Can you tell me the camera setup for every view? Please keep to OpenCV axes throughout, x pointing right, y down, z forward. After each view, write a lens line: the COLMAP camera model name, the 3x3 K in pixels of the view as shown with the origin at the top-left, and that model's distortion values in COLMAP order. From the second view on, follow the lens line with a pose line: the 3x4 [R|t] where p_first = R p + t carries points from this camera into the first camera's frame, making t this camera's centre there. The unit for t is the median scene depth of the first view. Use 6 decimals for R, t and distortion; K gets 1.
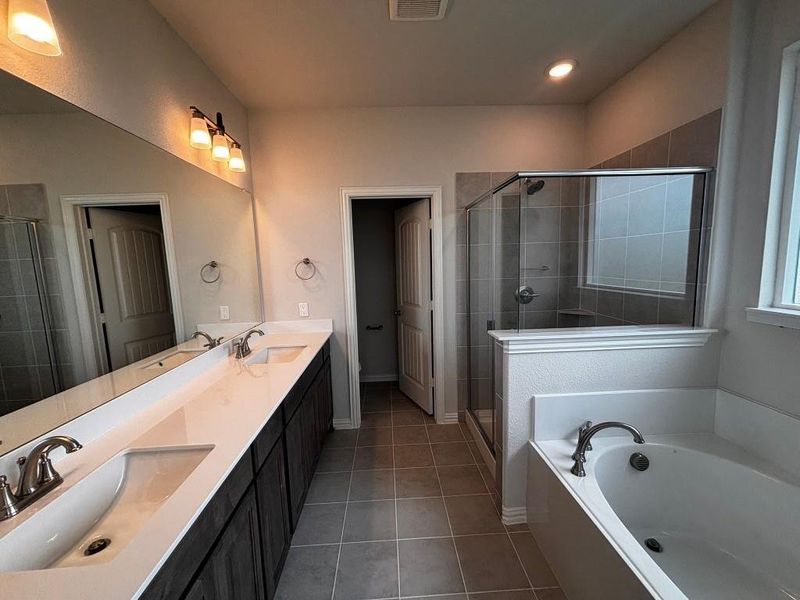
lens RADIAL K [[319.9, 0, 400.2], [0, 319.9, 298.7], [0, 0, 1]] dist [0.000925, -0.000051]
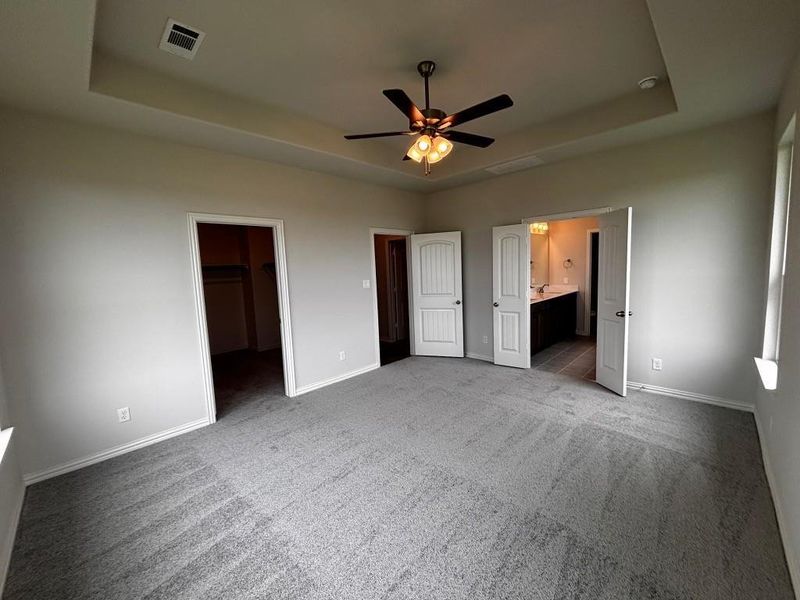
lens RADIAL K [[319.9, 0, 399.0], [0, 319.9, 299.0], [0, 0, 1]] dist [0.000925, -0.000051]
pose [[0.688197, 0.069420, -0.722195, 0.573663], [-0.065282, 0.997299, 0.033656, 0.170985], [0.722580, 0.023984, 0.690871, -1.535741]]
